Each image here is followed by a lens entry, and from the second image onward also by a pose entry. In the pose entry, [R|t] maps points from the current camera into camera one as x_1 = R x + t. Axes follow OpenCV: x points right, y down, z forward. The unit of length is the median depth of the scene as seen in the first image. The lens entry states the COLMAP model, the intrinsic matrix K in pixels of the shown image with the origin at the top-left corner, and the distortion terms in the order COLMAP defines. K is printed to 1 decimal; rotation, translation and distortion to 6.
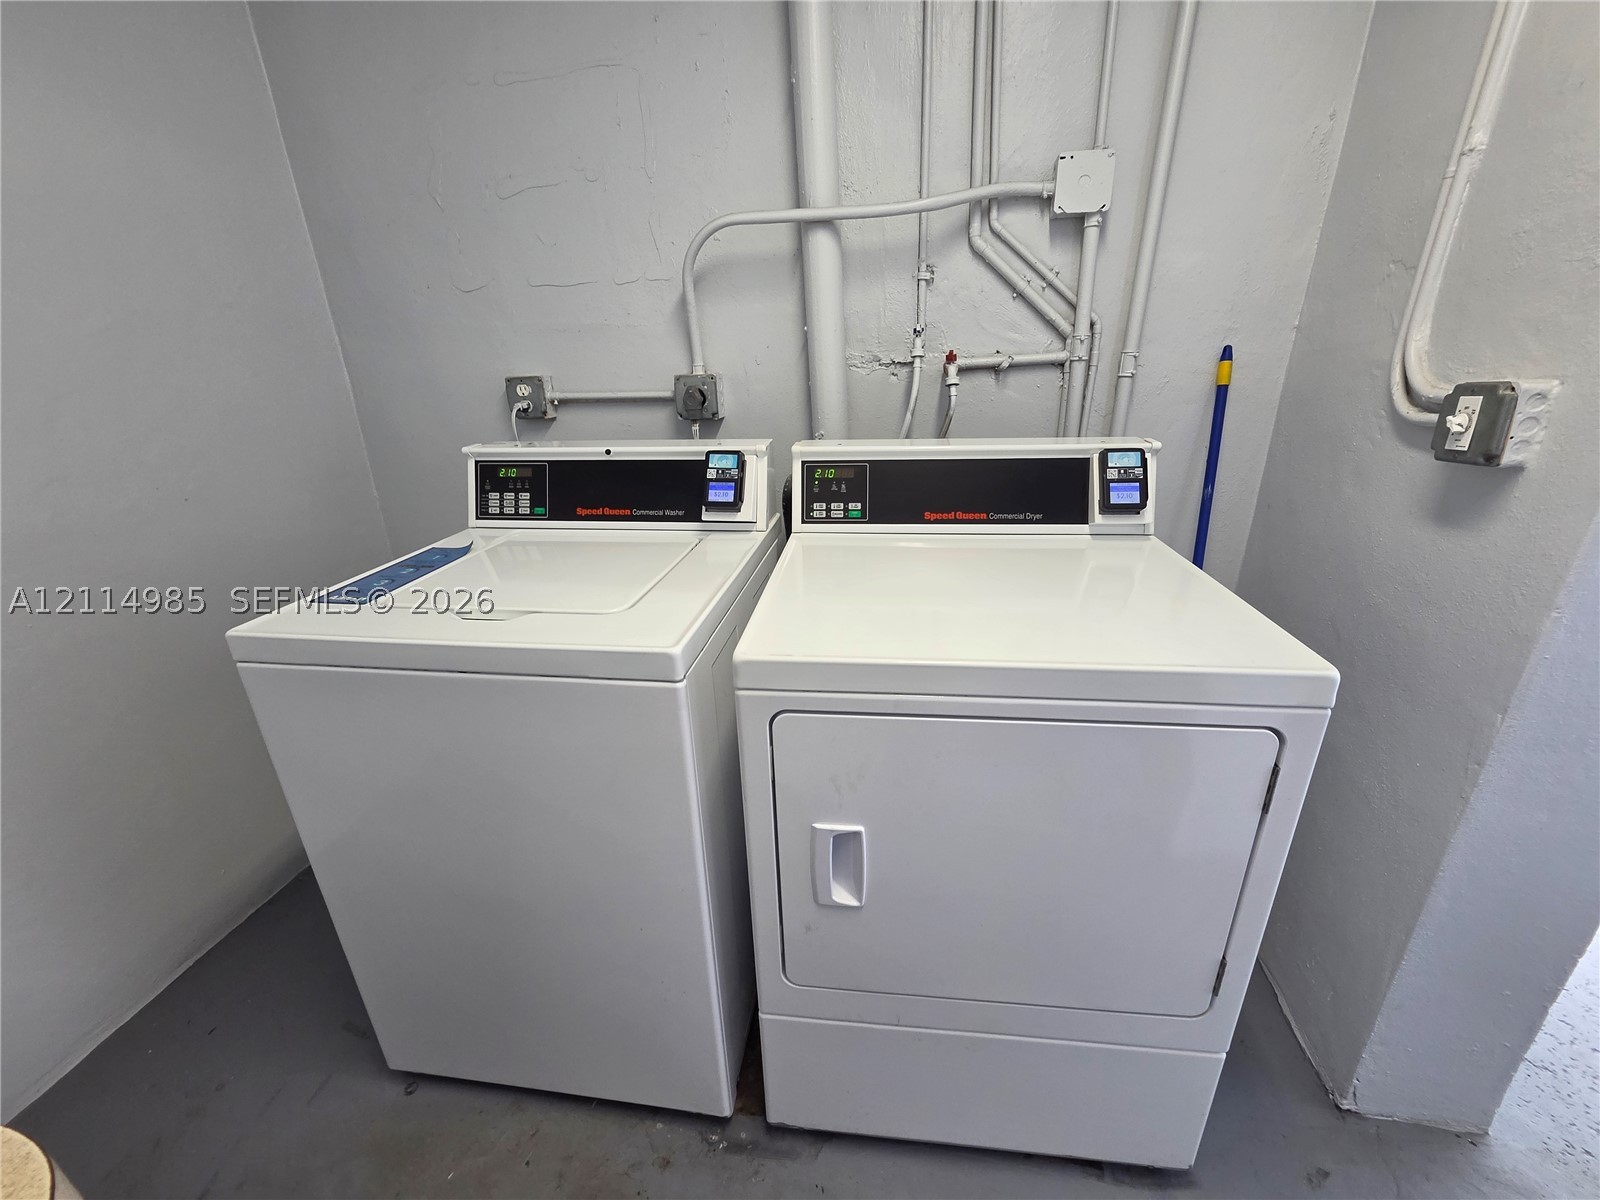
lens RADIAL K [[654.6, 0, 801.2], [0, 654.6, 600.8], [0, 0, 1]] dist [0.000221, 0.000097]
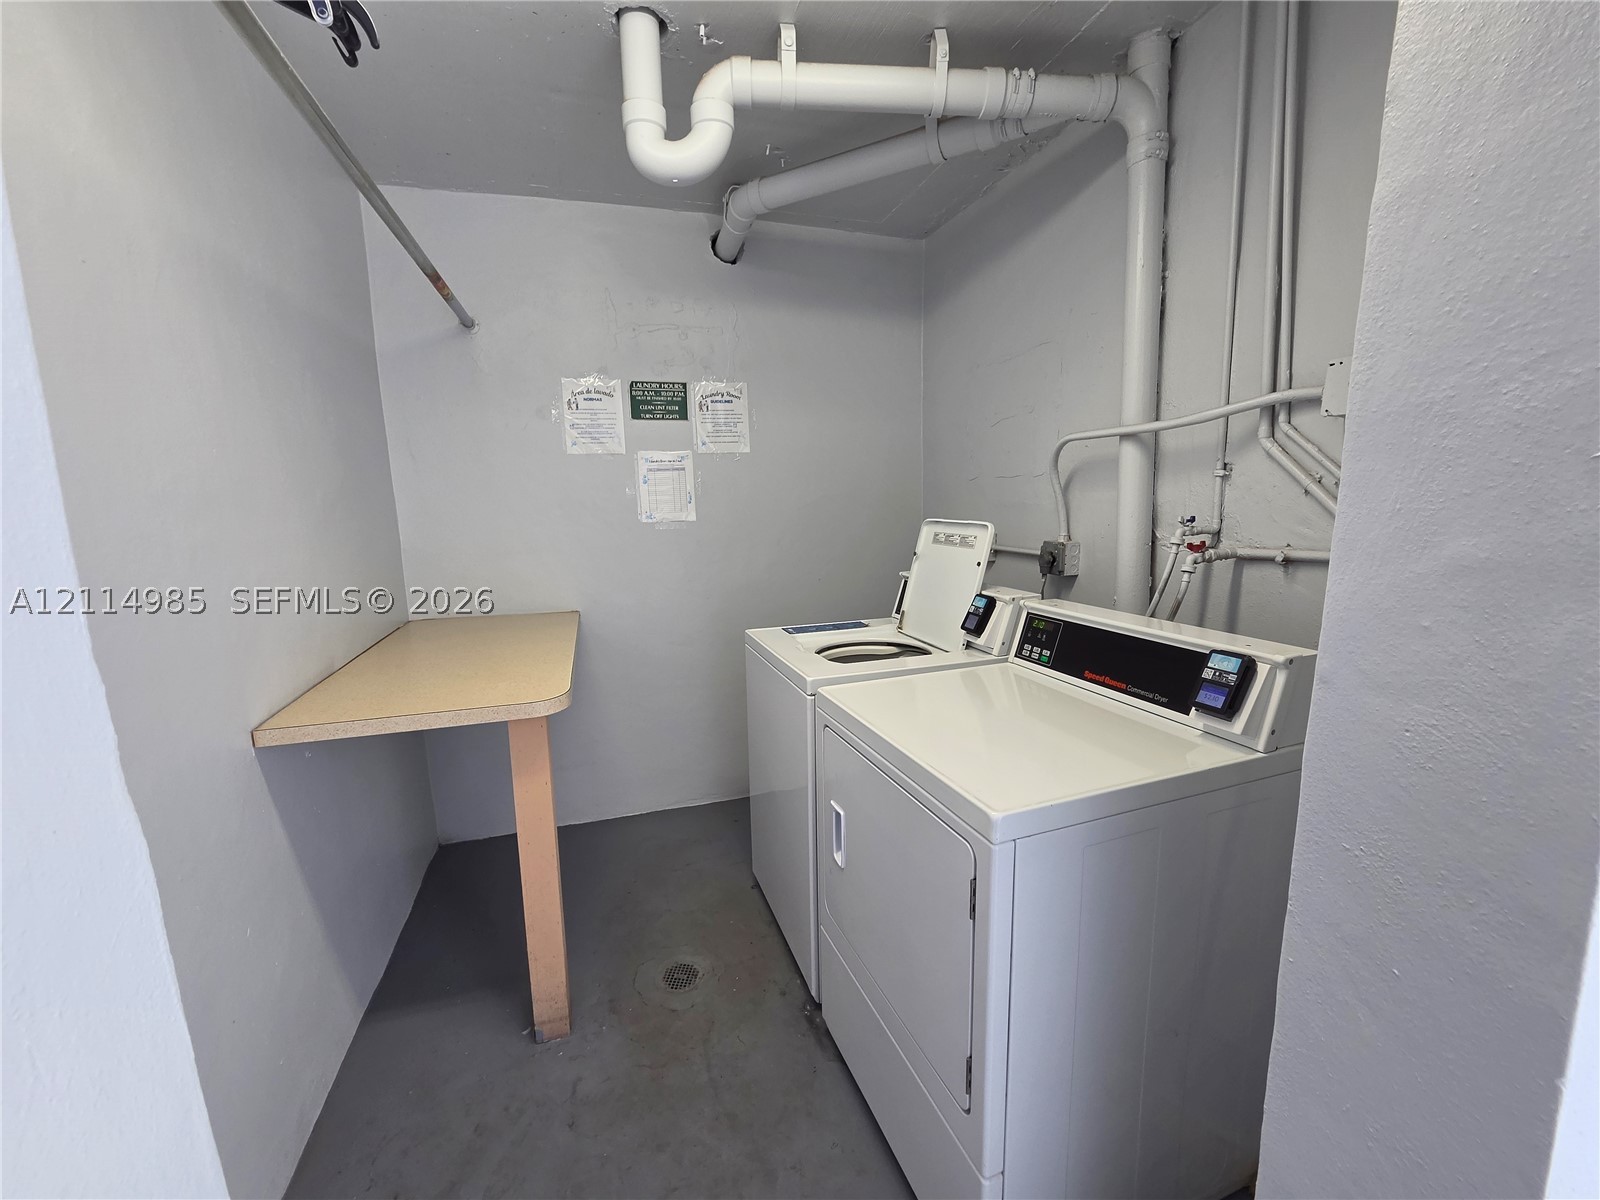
lens RADIAL K [[654.6, 0, 801.2], [0, 654.6, 600.8], [0, 0, 1]] dist [0.000221, 0.000097]
pose [[0.455993, 0.159109, -0.875645, 0.952797], [-0.316827, 0.948455, 0.007351, -0.098579], [0.831680, 0.274077, 0.482899, -0.034663]]
